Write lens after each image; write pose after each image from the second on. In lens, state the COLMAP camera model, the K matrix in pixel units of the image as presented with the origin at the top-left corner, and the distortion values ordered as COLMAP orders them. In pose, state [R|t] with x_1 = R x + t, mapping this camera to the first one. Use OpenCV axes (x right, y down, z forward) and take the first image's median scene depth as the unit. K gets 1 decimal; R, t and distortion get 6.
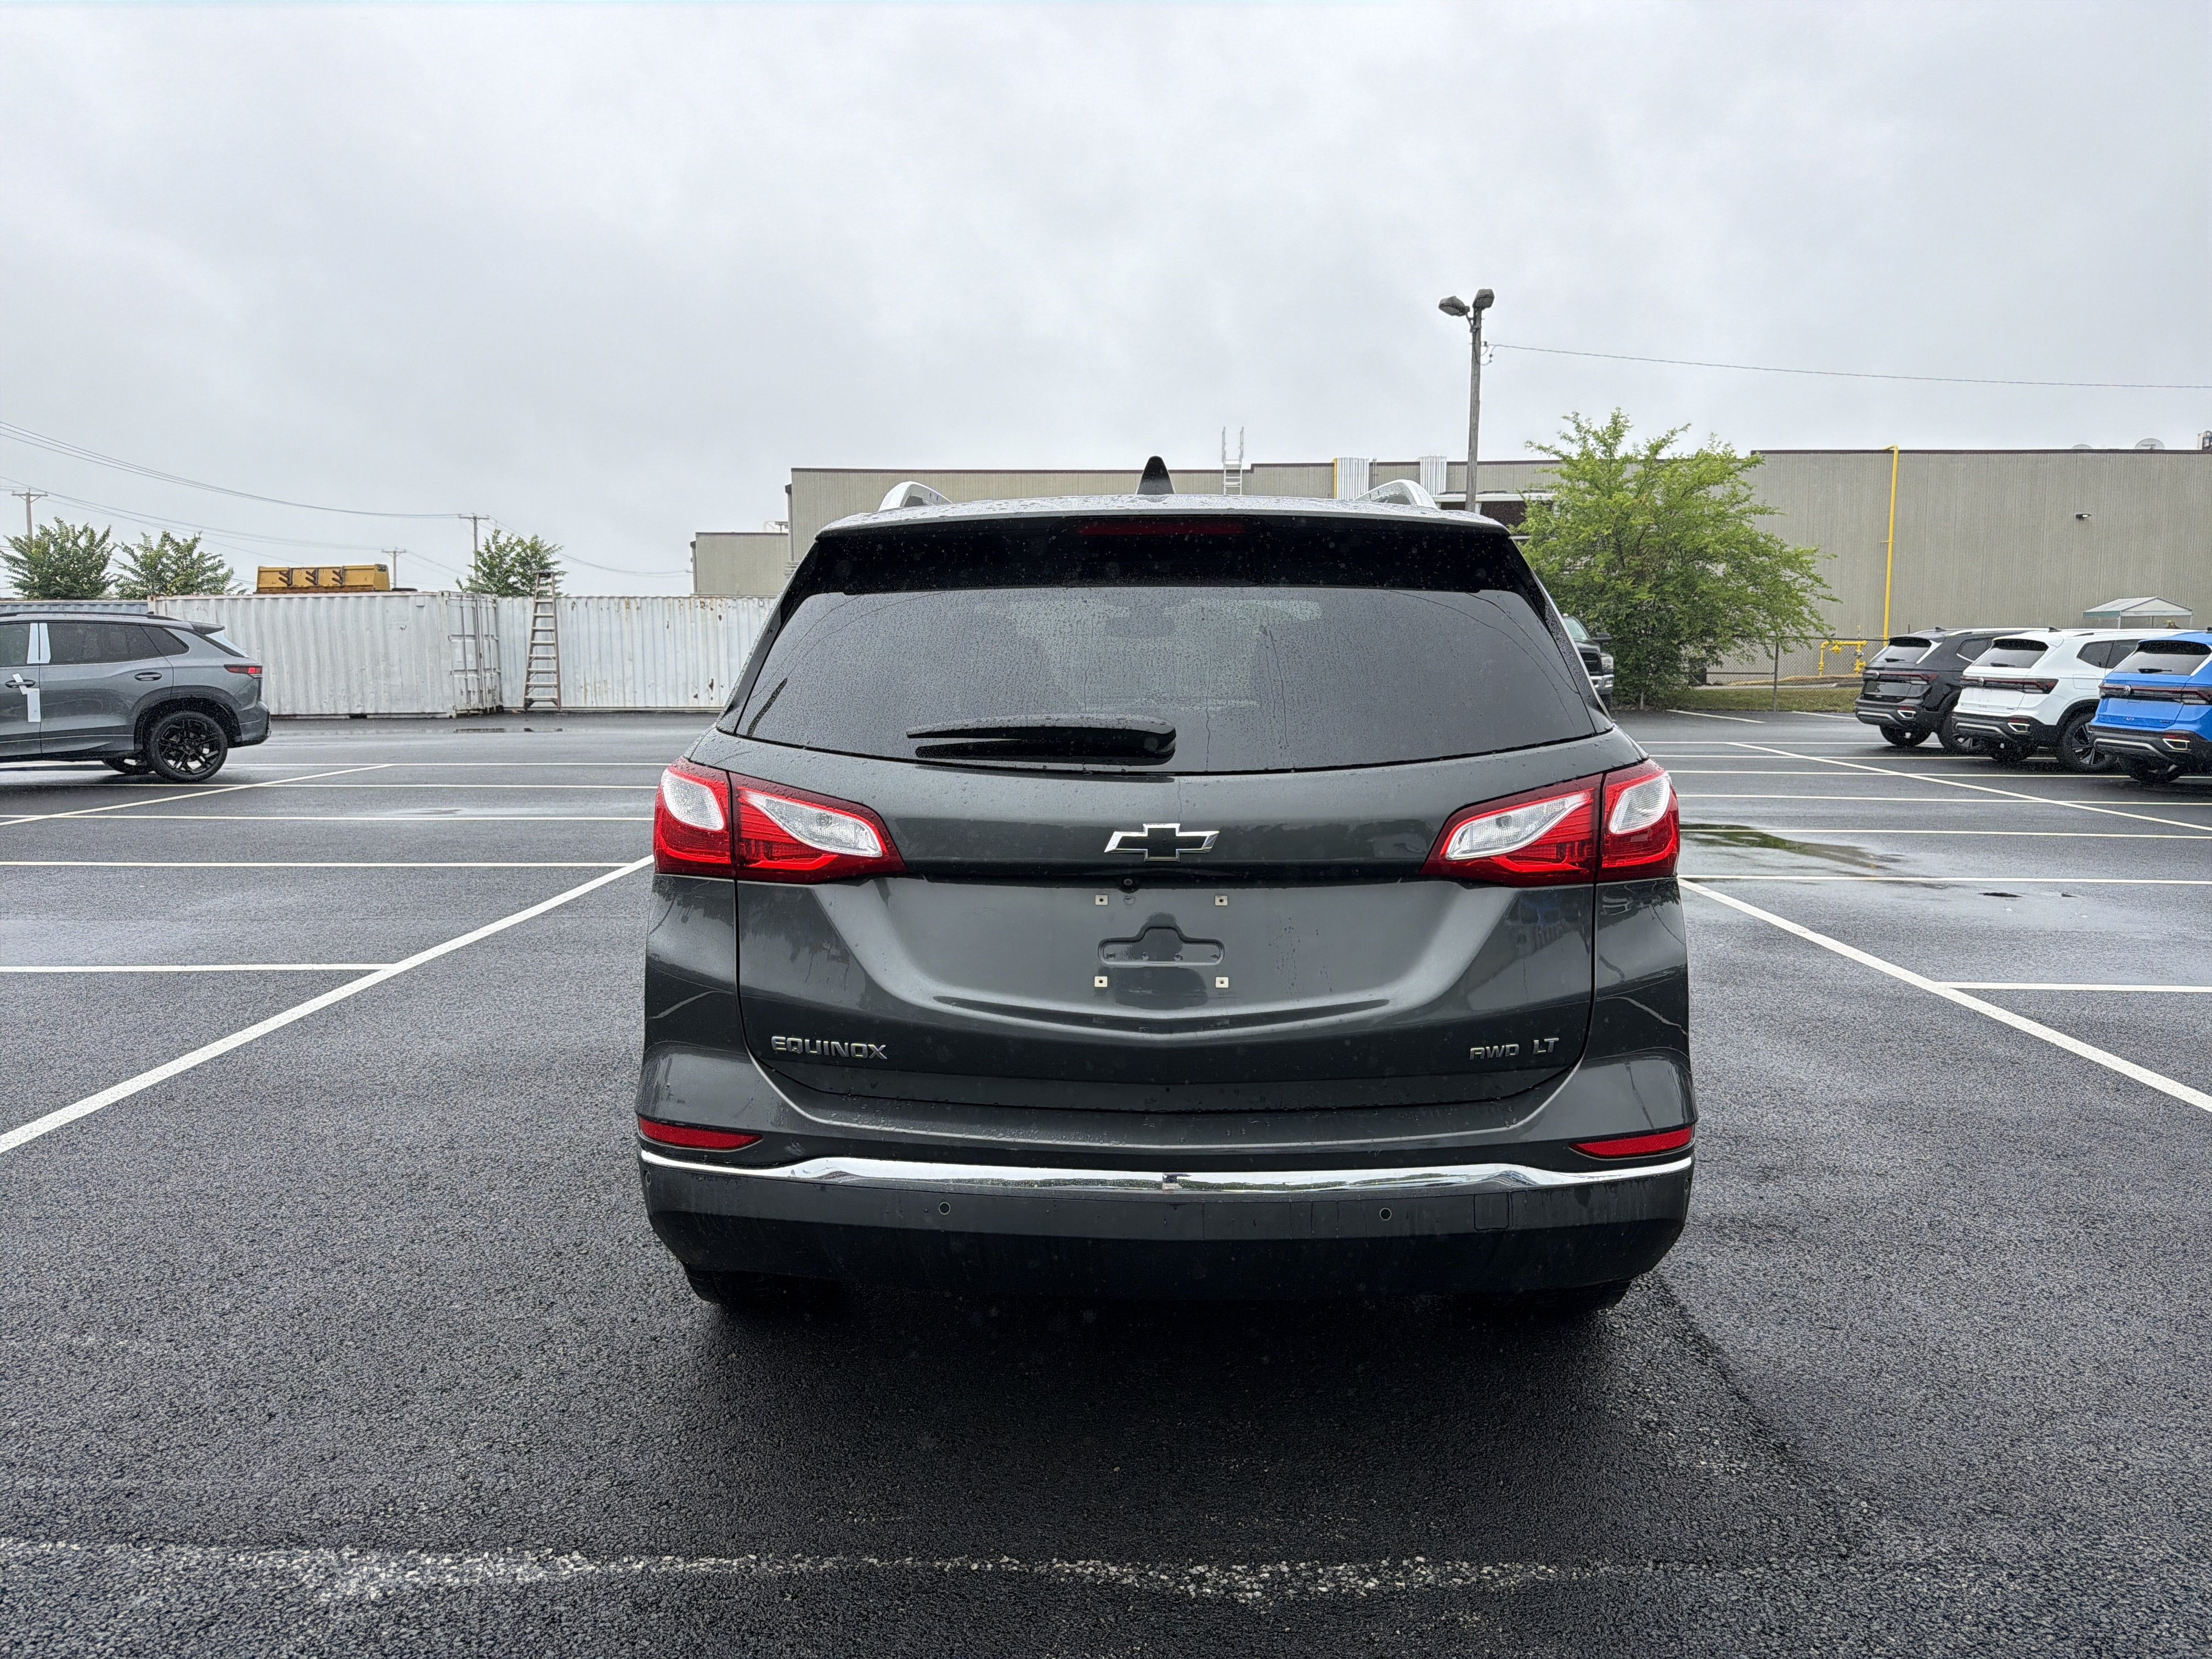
lens RADIAL K [[1592.3, 0, 1162.0], [0, 1592.3, 867.5], [0, 0, 1]] dist [0.041810, -0.025614]
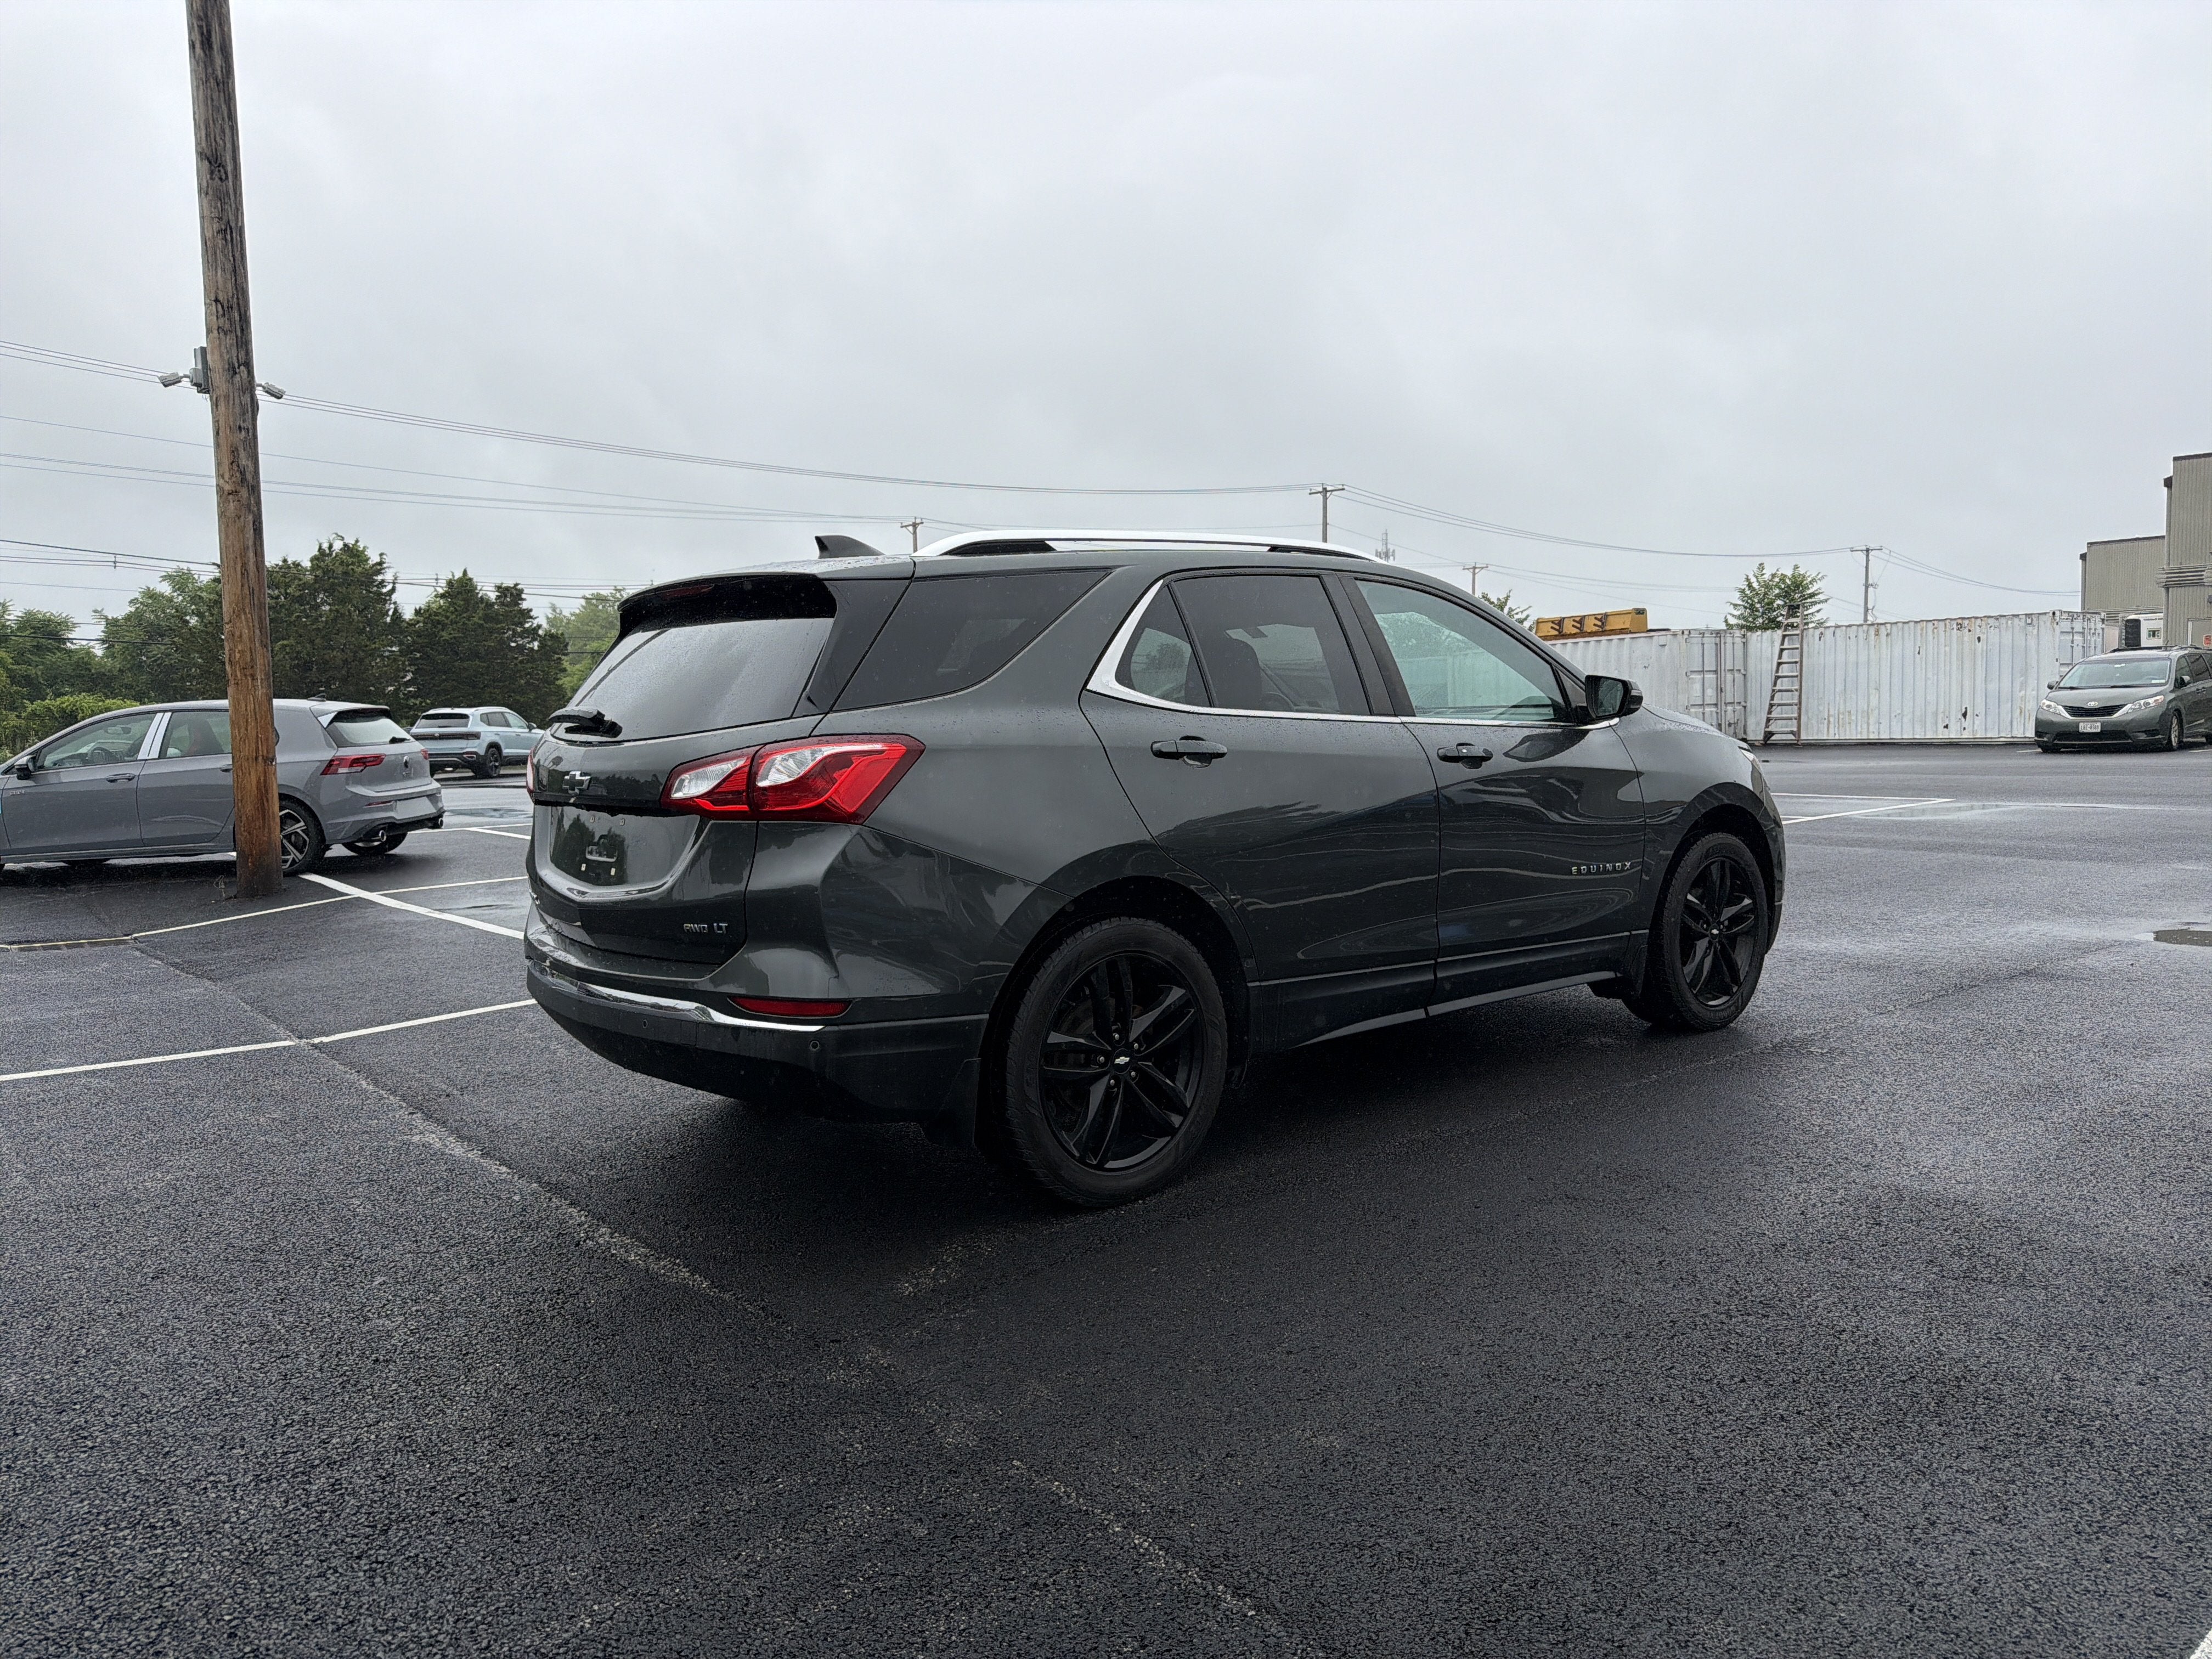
lens RADIAL K [[1592.3, 0, 1065.3], [0, 1592.3, 874.3], [0, 0, 1]] dist [0.041810, -0.025614]
pose [[0.651112, 0.062278, -0.756422, 0.747947], [-0.075947, 0.996972, 0.016709, 0.006049], [0.755173, 0.046568, 0.653870, 0.130747]]
